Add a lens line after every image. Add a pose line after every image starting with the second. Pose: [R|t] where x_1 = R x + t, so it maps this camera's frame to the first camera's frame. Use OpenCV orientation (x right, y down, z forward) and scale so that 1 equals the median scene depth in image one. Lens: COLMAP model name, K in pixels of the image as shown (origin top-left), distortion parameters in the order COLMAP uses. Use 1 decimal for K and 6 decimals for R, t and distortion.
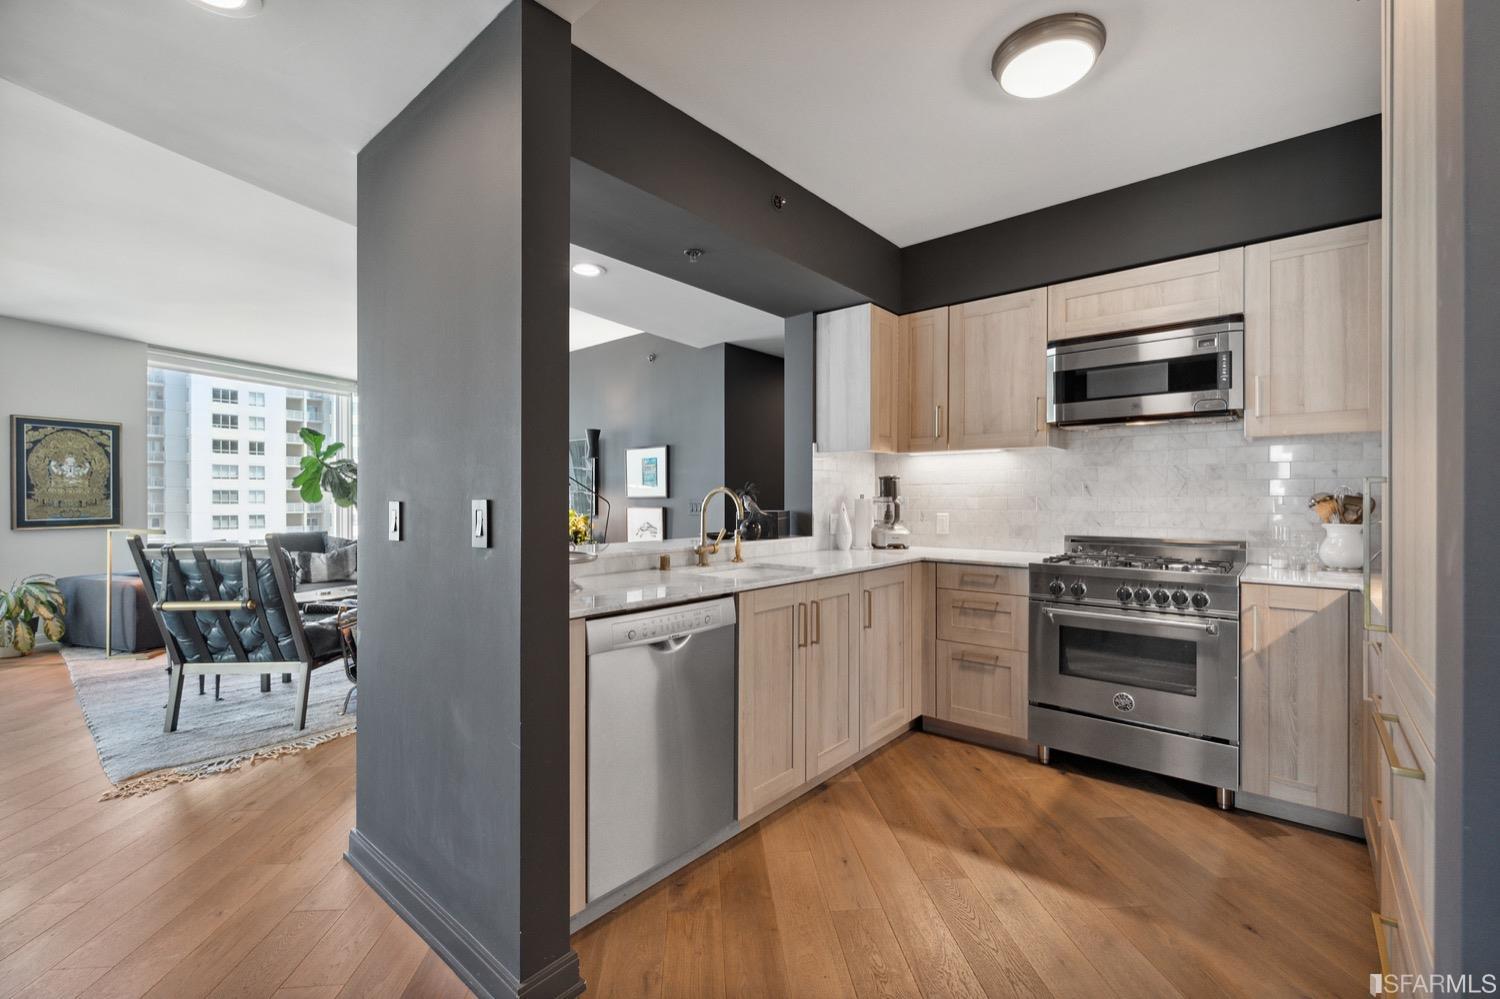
lens RADIAL K [[638.3, 0, 751.2], [0, 638.3, 495.6], [0, 0, 1]] dist [-0.000525, 0.000051]
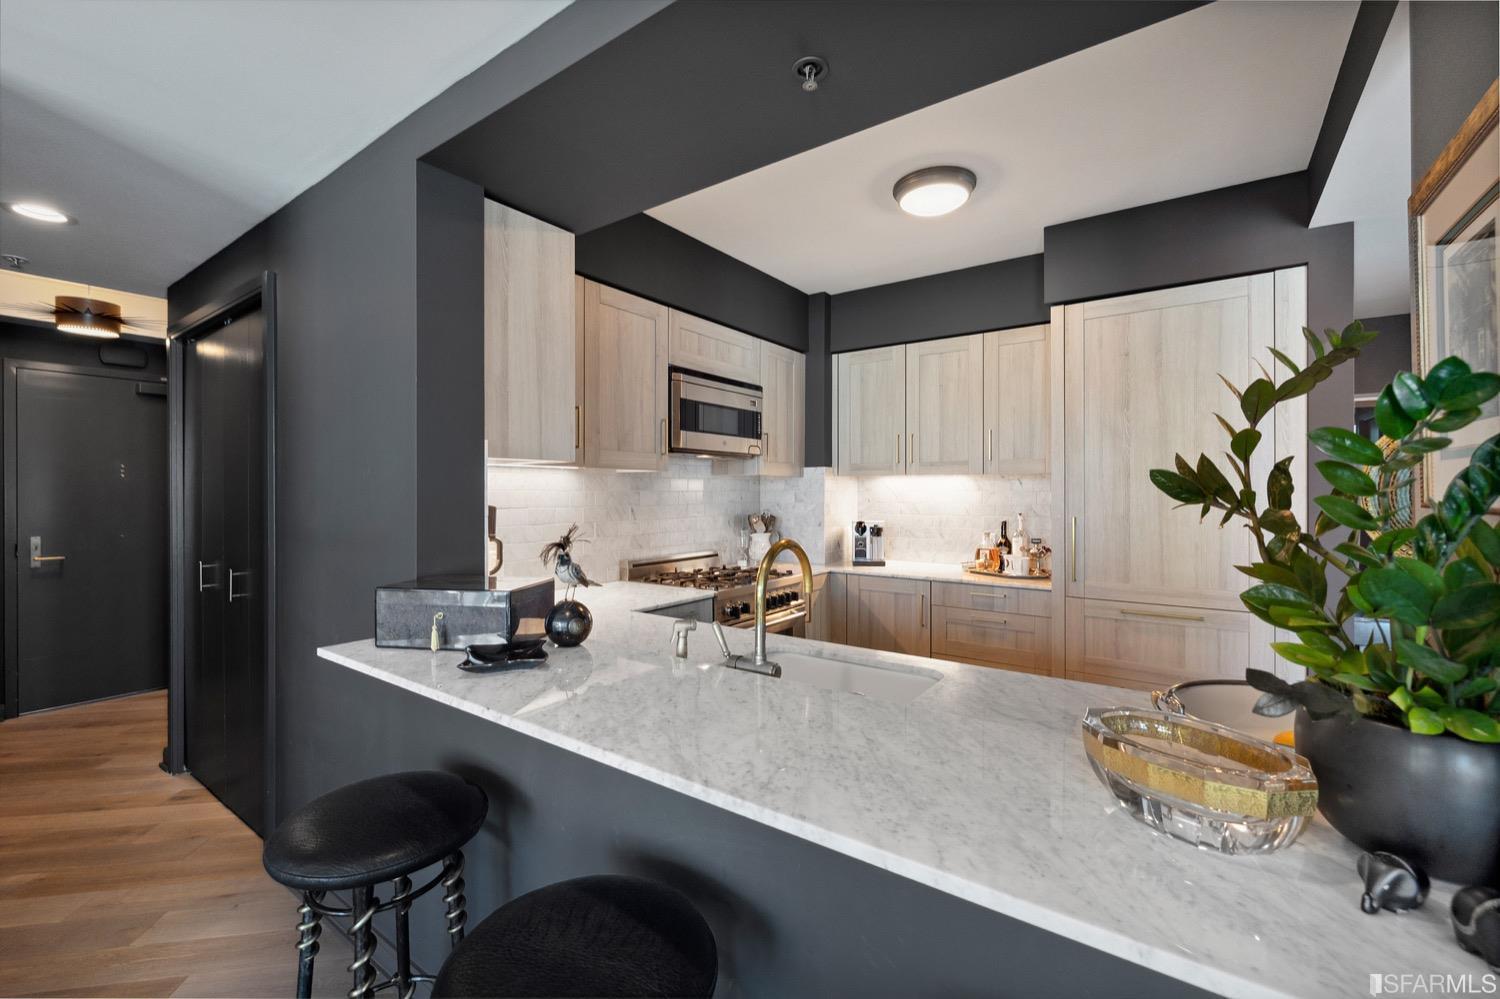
lens RADIAL K [[630.0, 0, 749.7], [0, 630.0, 491.2], [0, 0, 1]] dist [0.000106, 0.000033]
pose [[-0.083634, -0.000528, 0.996496, -0.509357], [-0.004851, 0.999988, 0.000122, -0.048209], [-0.996485, -0.004824, -0.083636, 0.964520]]
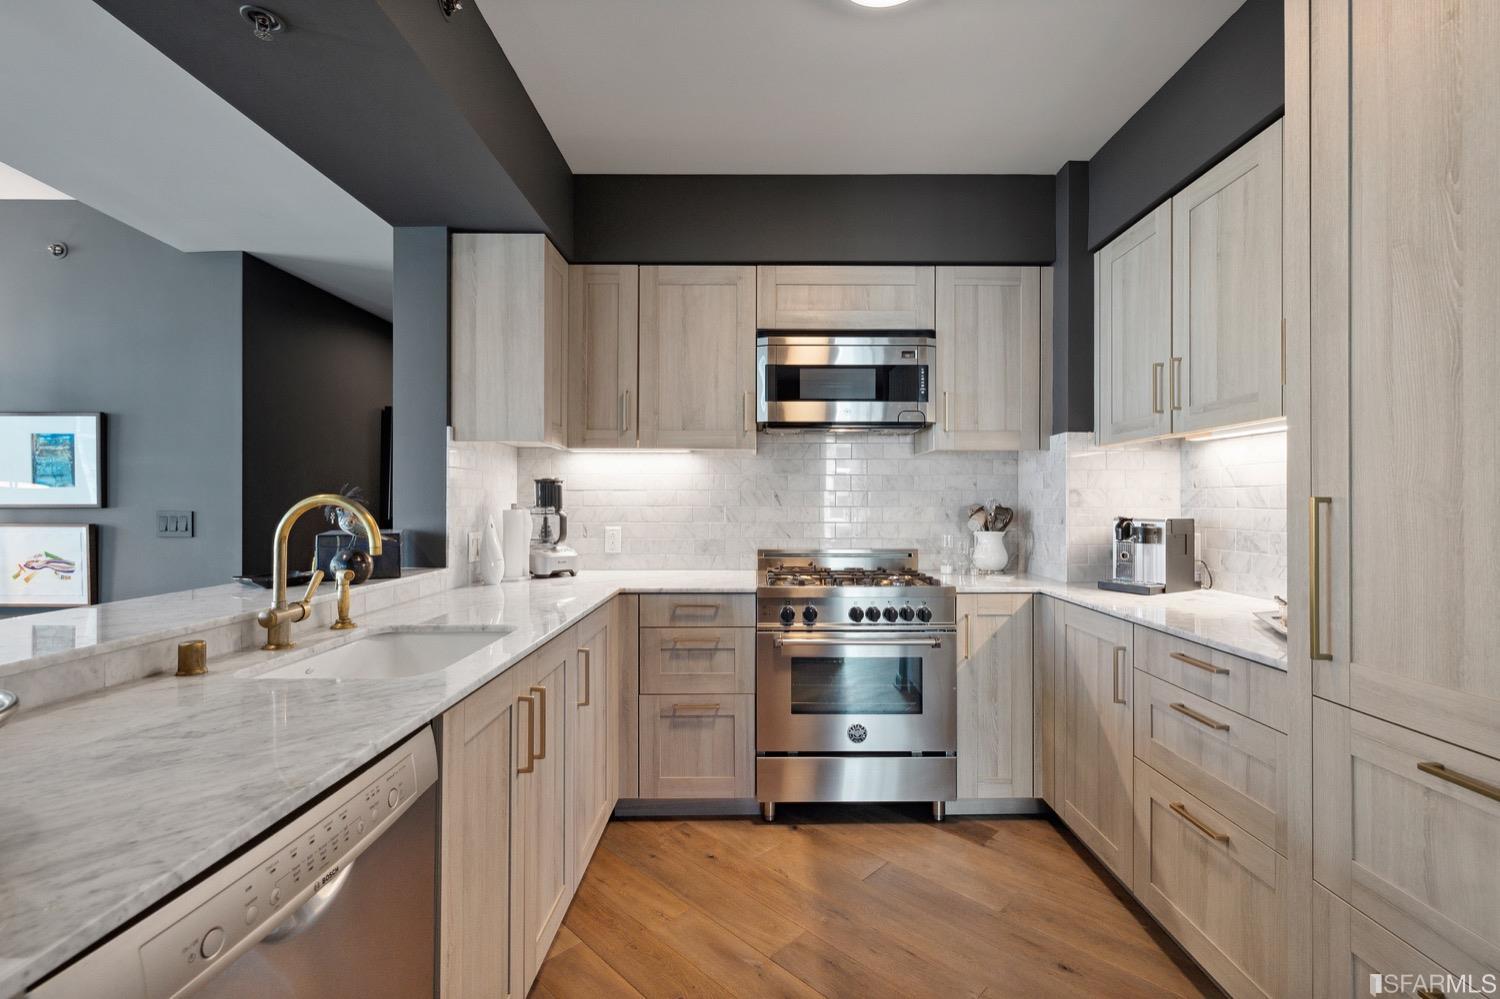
lens RADIAL K [[653.1, 0, 758.9], [0, 653.1, 498.2], [0, 0, 1]] dist [0.000498, 0.000463]
pose [[0.758281, 0.003453, 0.651919, -0.114312], [-0.003318, 0.999993, -0.001438, -0.009356], [-0.651920, -0.001072, 0.758287, 0.325100]]
